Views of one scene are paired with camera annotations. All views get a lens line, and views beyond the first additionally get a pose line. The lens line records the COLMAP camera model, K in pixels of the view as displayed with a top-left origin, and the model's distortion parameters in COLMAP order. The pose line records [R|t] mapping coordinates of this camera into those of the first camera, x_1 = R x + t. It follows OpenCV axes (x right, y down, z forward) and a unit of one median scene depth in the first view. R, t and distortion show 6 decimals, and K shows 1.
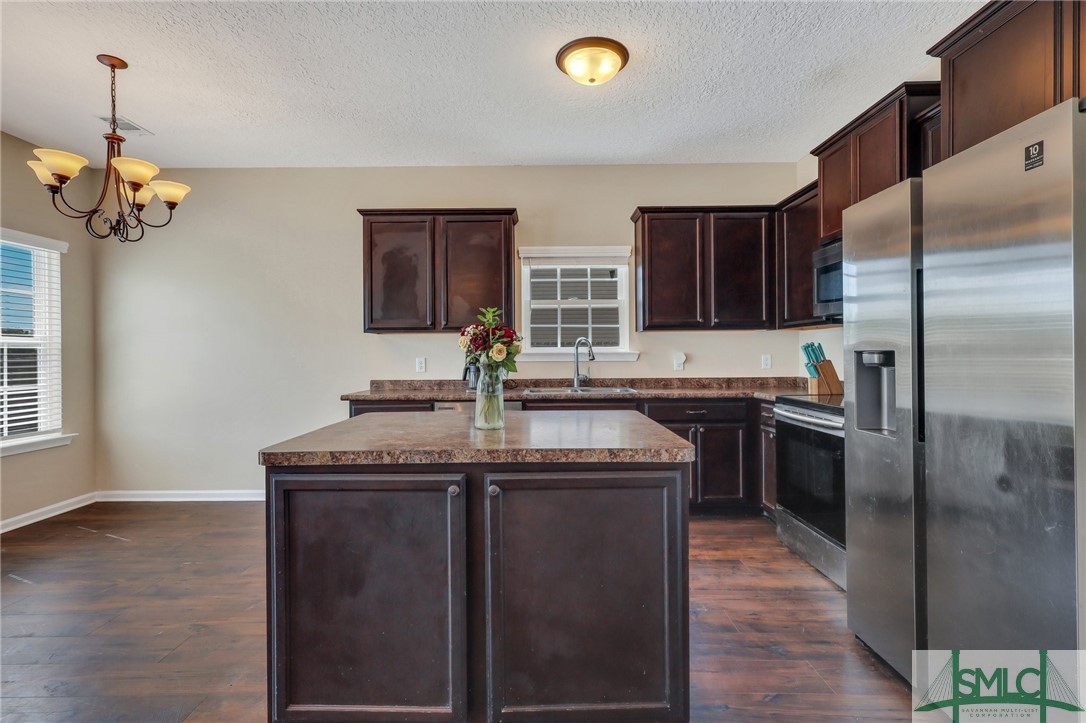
lens RADIAL K [[503.4, 0, 540.8], [0, 503.4, 355.5], [0, 0, 1]] dist [0.002889, -0.002039]
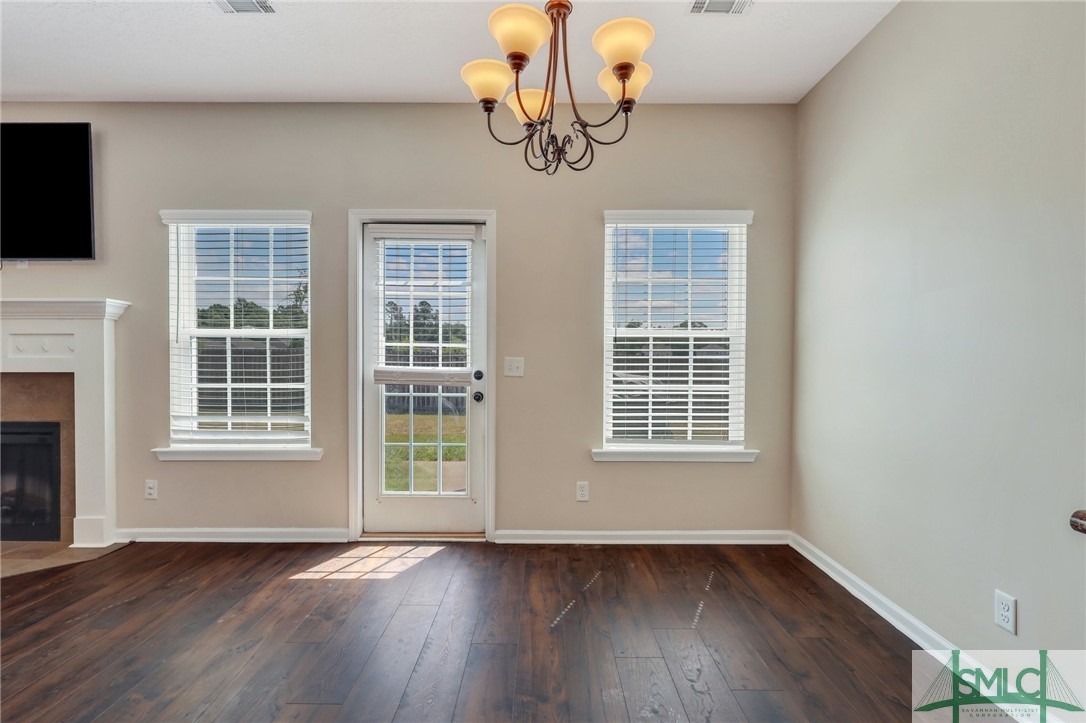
lens RADIAL K [[503.4, 0, 537.5], [0, 503.4, 366.1], [0, 0, 1]] dist [0.002889, -0.002039]
pose [[-0.025259, 0.023173, -0.999412, -0.132508], [-0.004024, 0.999721, 0.023282, 0.005608], [0.999673, 0.004610, -0.025158, 0.696466]]
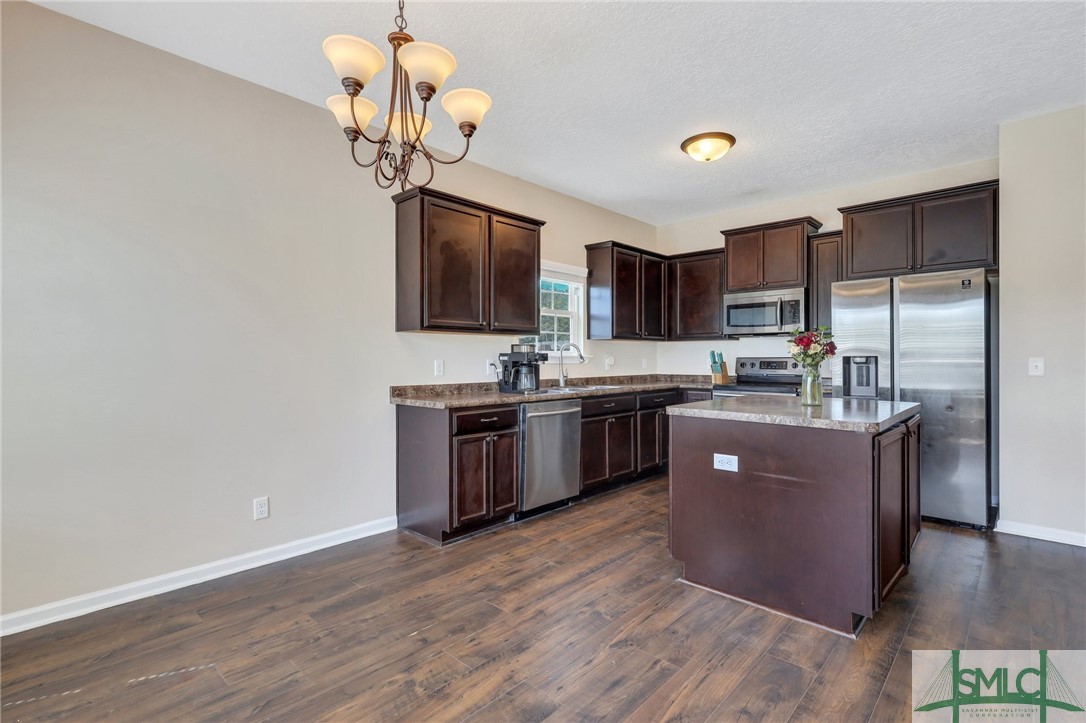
lens RADIAL K [[503.4, 0, 540.5], [0, 503.4, 358.8], [0, 0, 1]] dist [0.002889, -0.002039]
pose [[0.687729, 0.005558, 0.725946, -0.847679], [-0.001714, 0.999980, -0.006033, 0.008052], [-0.725966, 0.002905, 0.687725, 0.266823]]
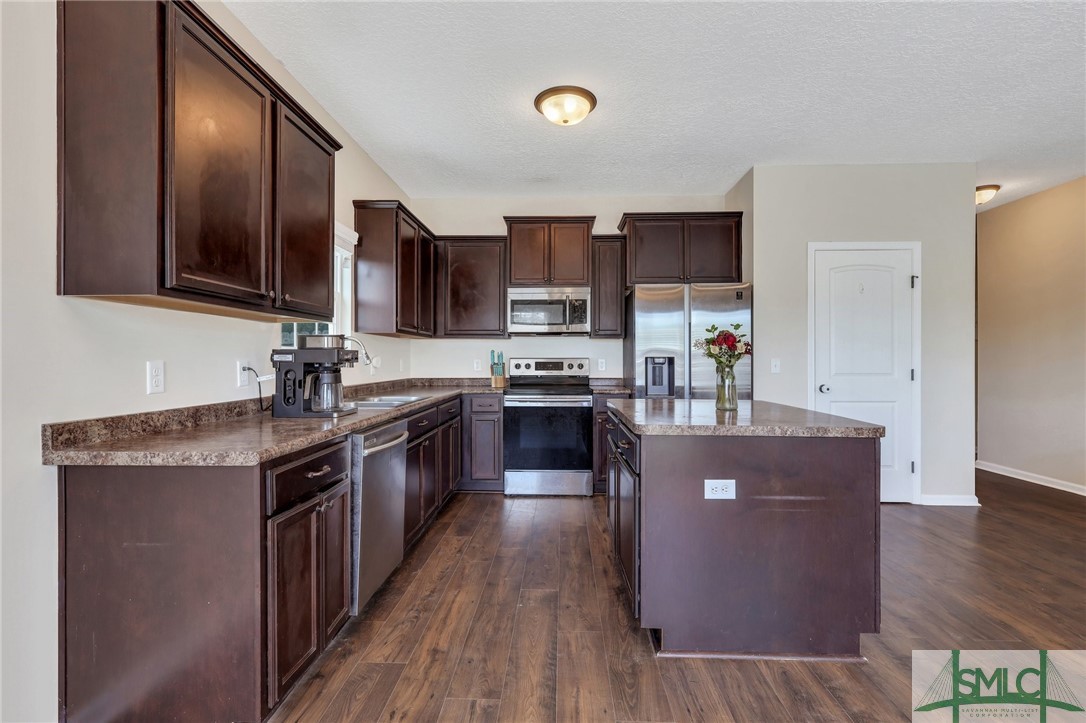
lens RADIAL K [[503.4, 0, 538.8], [0, 503.4, 360.5], [0, 0, 1]] dist [0.002889, -0.002039]
pose [[0.044773, 0.004686, 0.998986, -0.736127], [0.002518, 0.999985, -0.004803, 0.007224], [-0.998994, 0.002731, 0.044760, 0.702759]]
